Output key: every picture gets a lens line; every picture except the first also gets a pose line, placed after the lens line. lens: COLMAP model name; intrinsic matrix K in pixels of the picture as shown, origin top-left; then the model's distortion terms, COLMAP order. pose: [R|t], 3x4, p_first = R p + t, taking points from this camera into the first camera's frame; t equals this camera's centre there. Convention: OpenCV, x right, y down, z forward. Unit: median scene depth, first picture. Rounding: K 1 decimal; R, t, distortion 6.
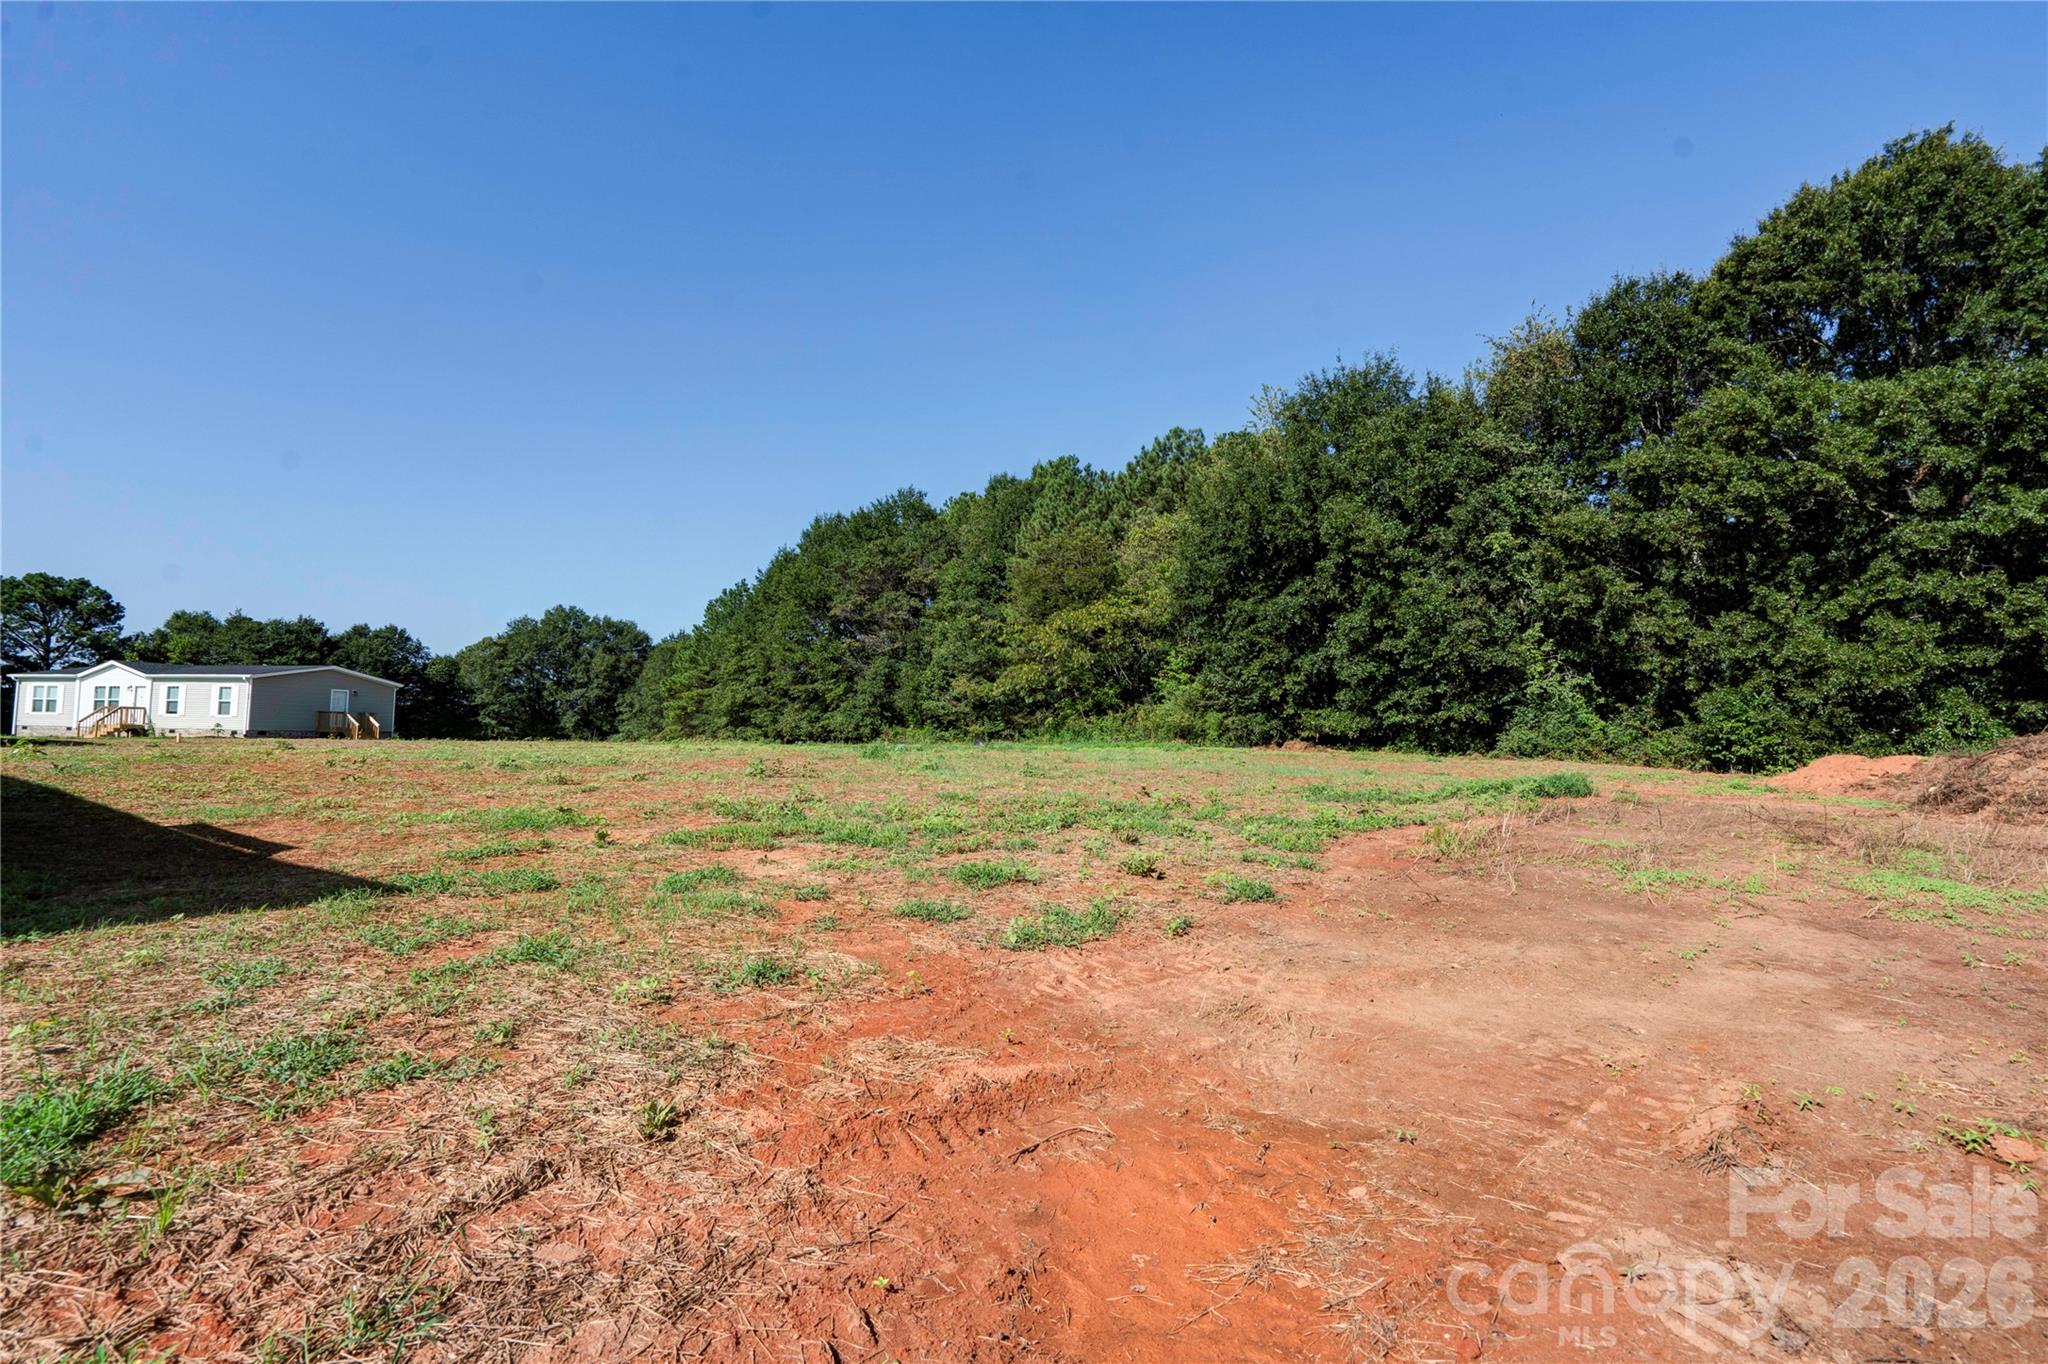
lens RADIAL K [[942.2, 0, 1006.1], [0, 942.2, 676.6], [0, 0, 1]] dist [-0.010764, 0.020032]
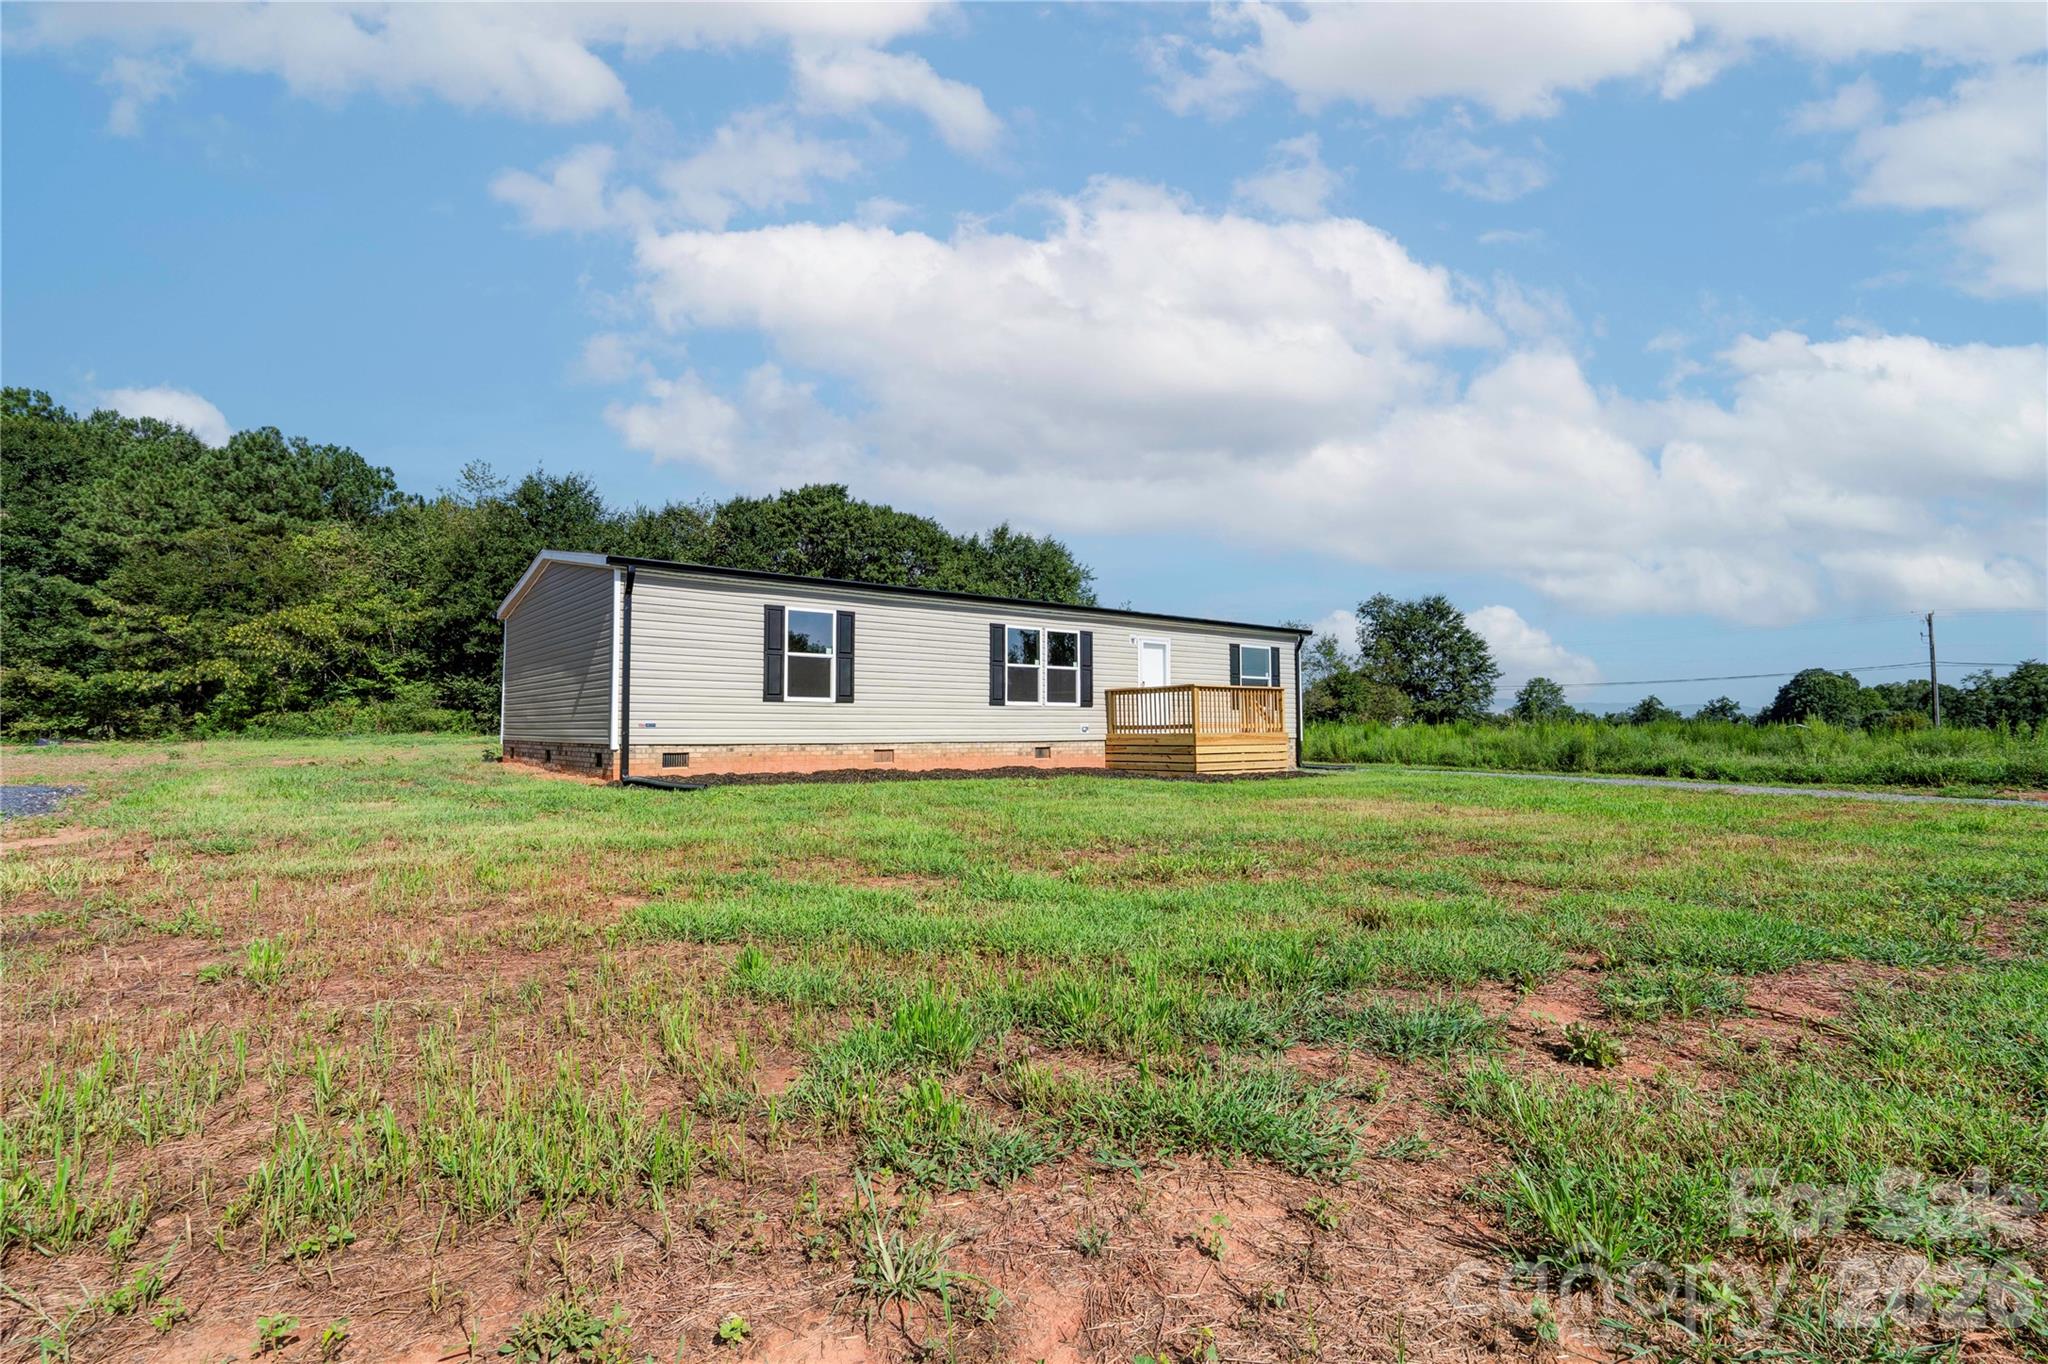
lens RADIAL K [[973.9, 0, 1011.8], [0, 973.9, 677.4], [0, 0, 1]] dist [-0.003834, 0.011124]
pose [[0.271010, 0.023756, 0.962283, -0.777502], [-0.052304, 0.998582, -0.009921, -0.030325], [-0.961155, -0.047643, 0.271868, -0.091967]]
